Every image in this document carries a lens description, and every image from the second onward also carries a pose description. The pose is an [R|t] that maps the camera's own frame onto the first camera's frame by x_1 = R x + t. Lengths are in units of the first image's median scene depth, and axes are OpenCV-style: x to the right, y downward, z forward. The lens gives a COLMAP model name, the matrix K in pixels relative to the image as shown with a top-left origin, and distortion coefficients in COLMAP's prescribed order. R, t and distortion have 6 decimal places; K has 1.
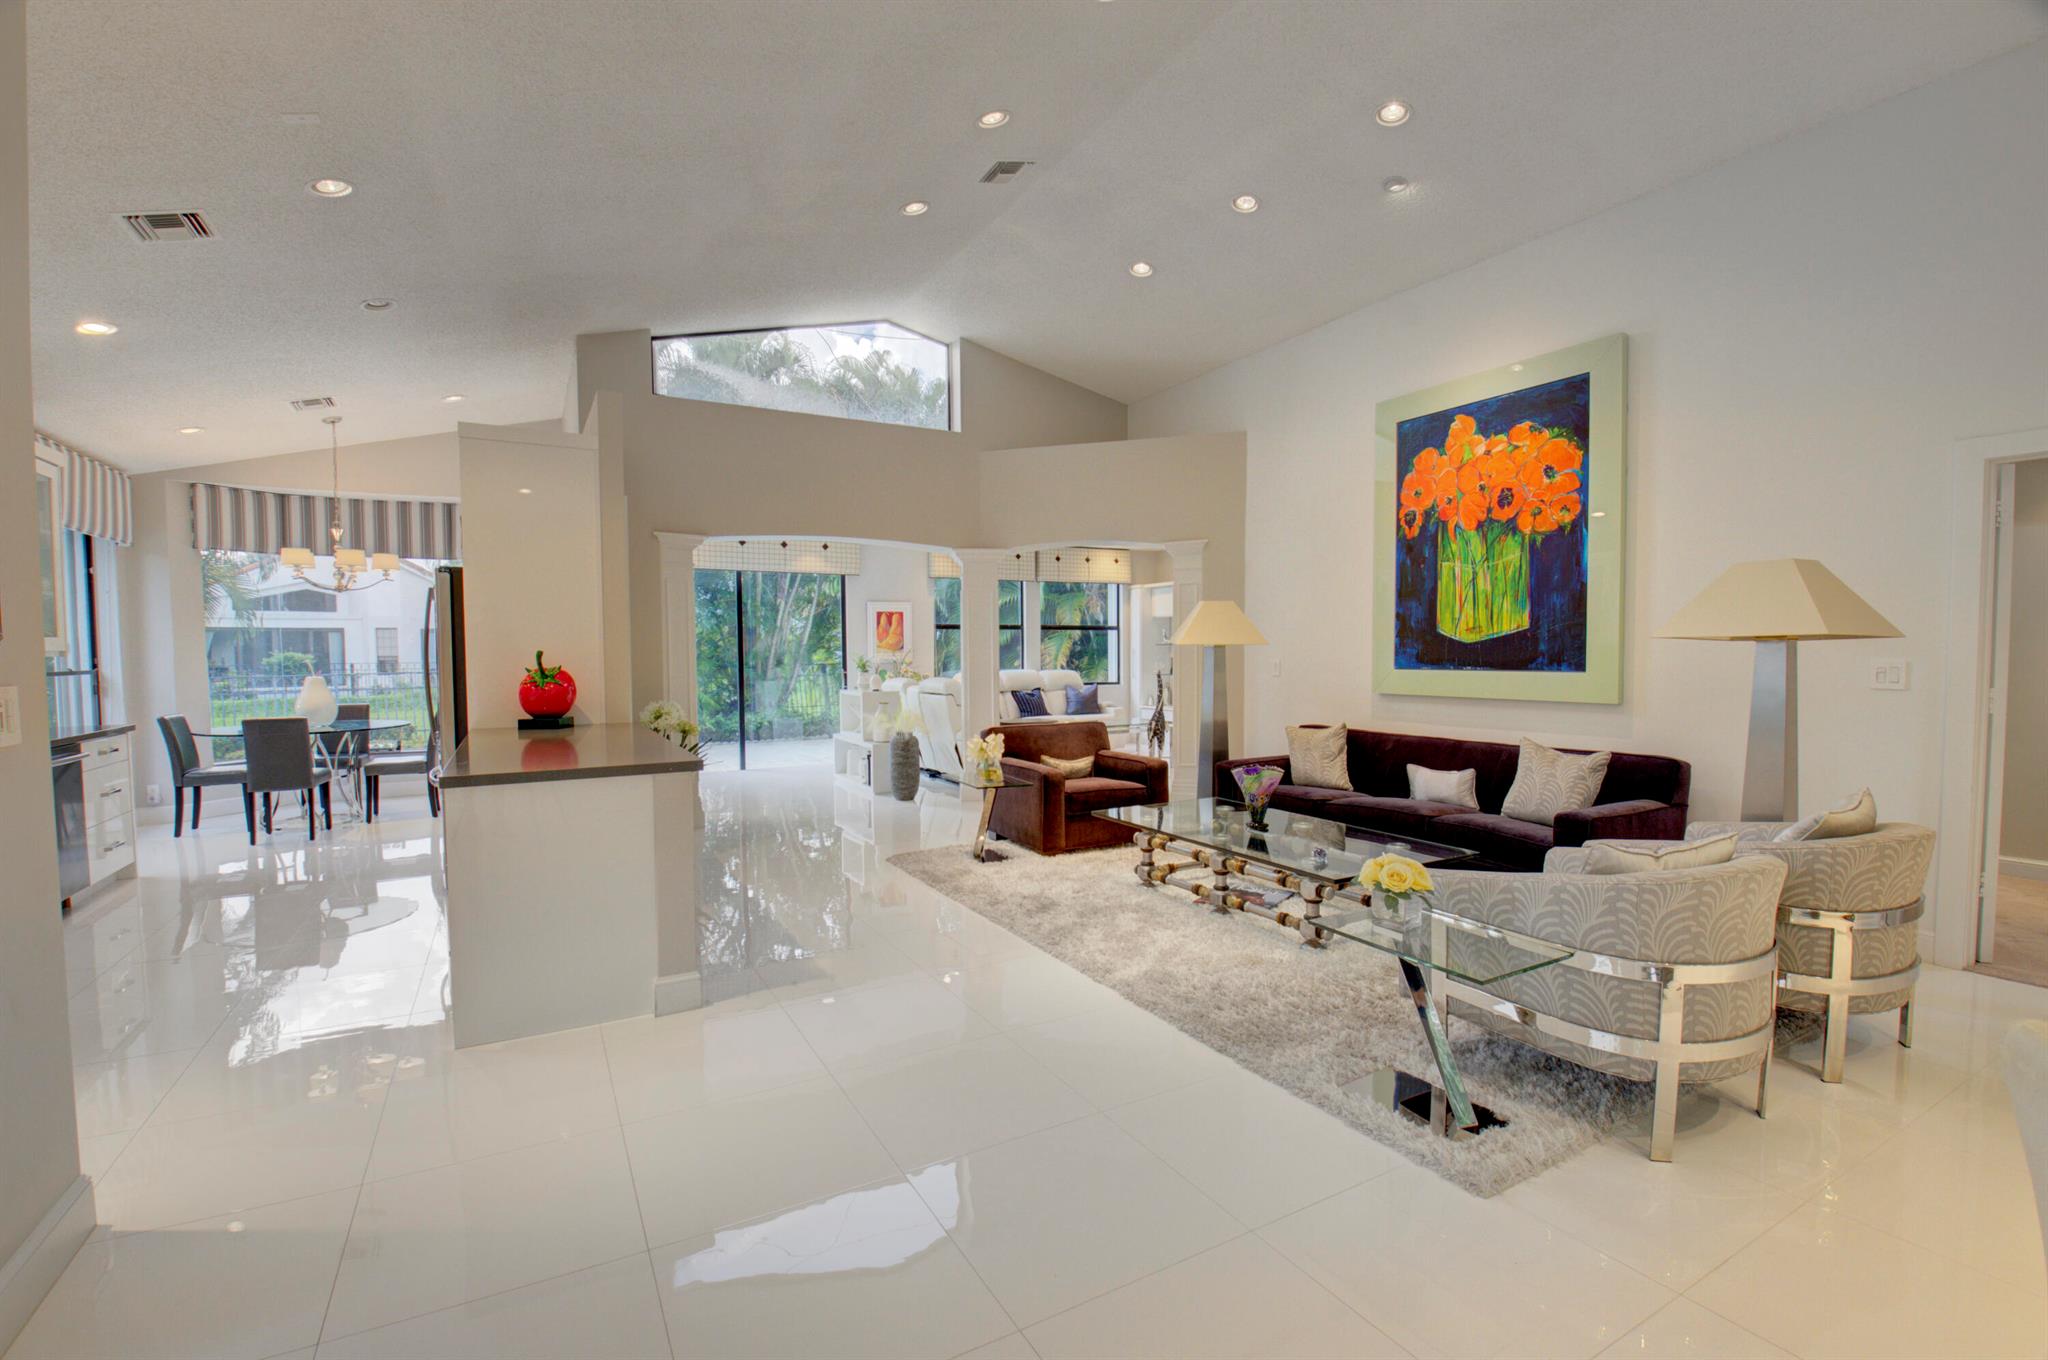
lens RADIAL K [[895.2, 0, 1012.3], [0, 895.2, 692.3], [0, 0, 1]] dist [0.004398, -0.016684]
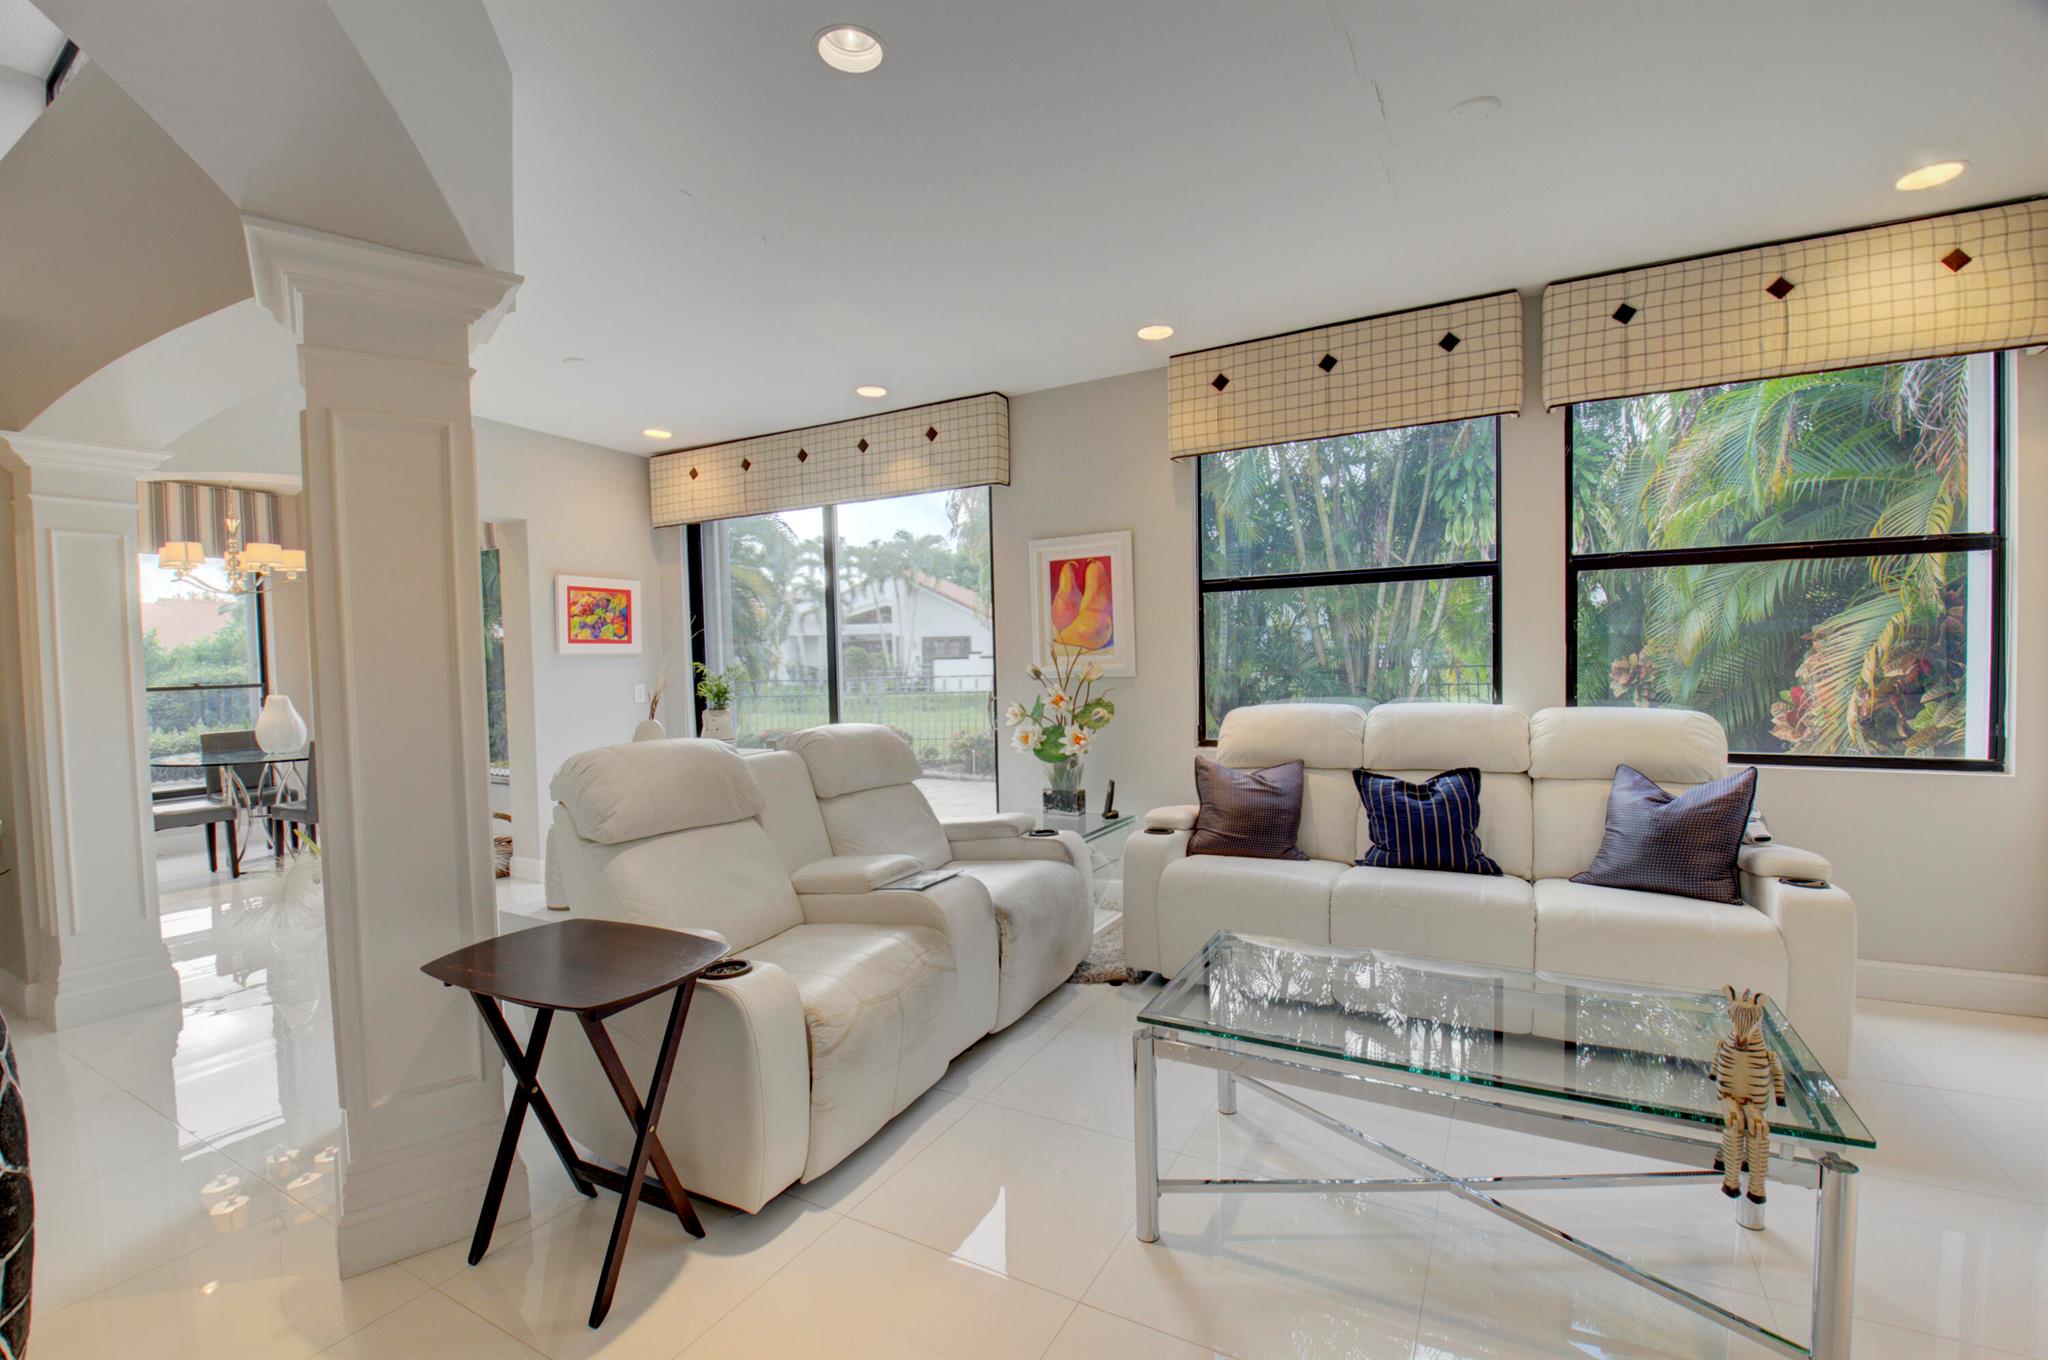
lens RADIAL K [[895.2, 0, 1025.9], [0, 895.2, 694.8], [0, 0, 1]] dist [0.004398, -0.016684]
pose [[0.523486, 0.032653, -0.851408, 0.341370], [-0.020295, 0.999460, 0.025853, -0.057064], [0.851793, 0.003745, 0.523866, 1.204826]]
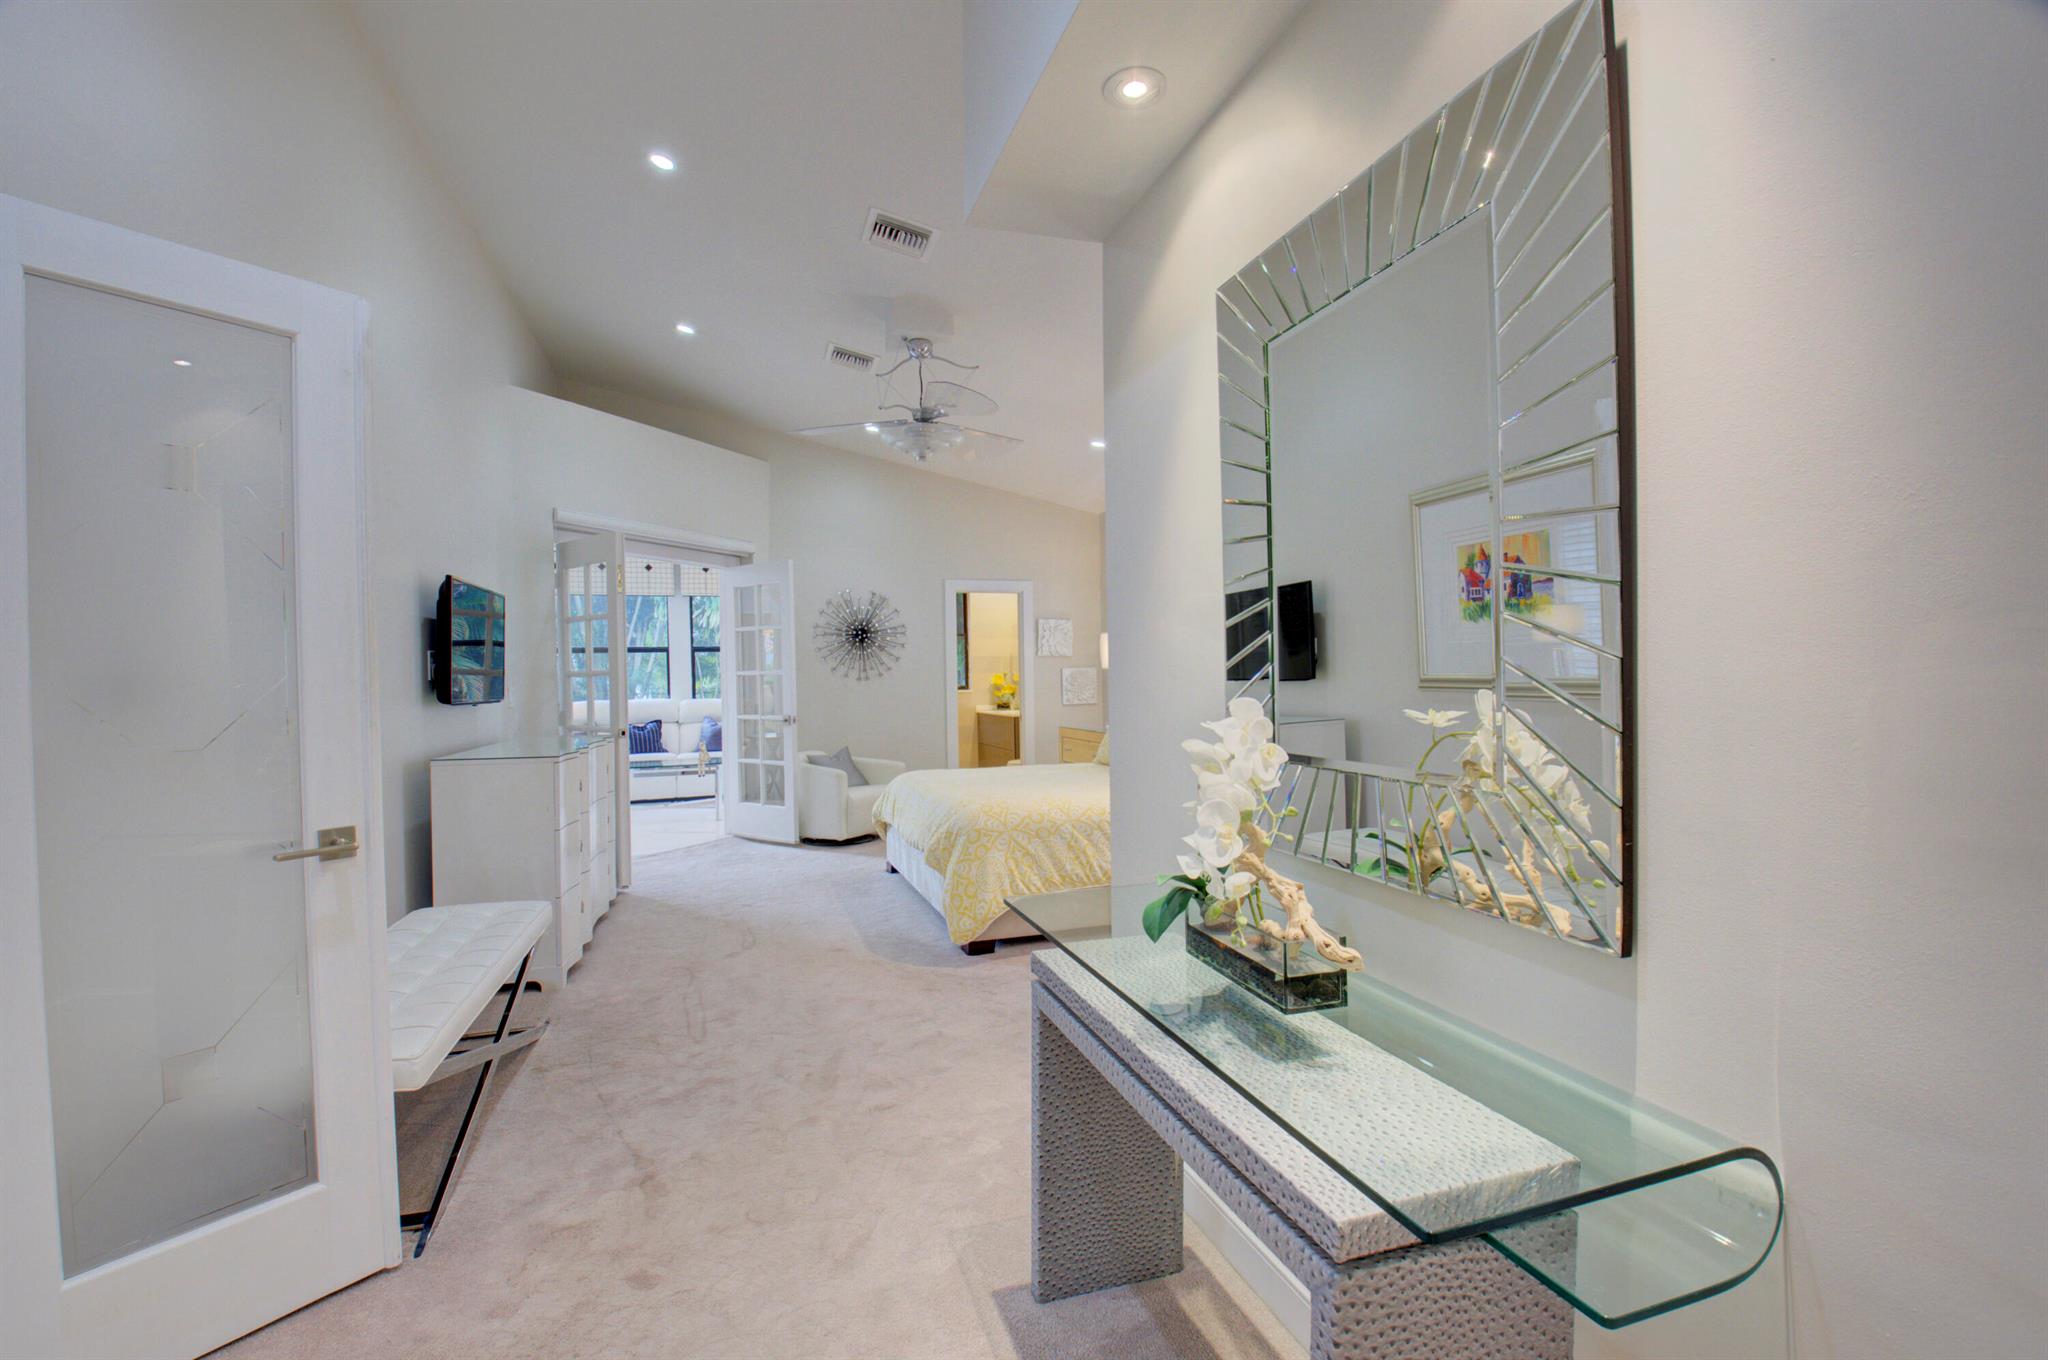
lens RADIAL K [[895.2, 0, 1019.1], [0, 895.2, 681.1], [0, 0, 1]] dist [0.004398, -0.016684]
pose [[0.978389, -0.011410, -0.206460, 0.910965], [0.003638, 0.999272, -0.037984, -0.014204], [0.206743, 0.036412, 0.977718, 0.390132]]
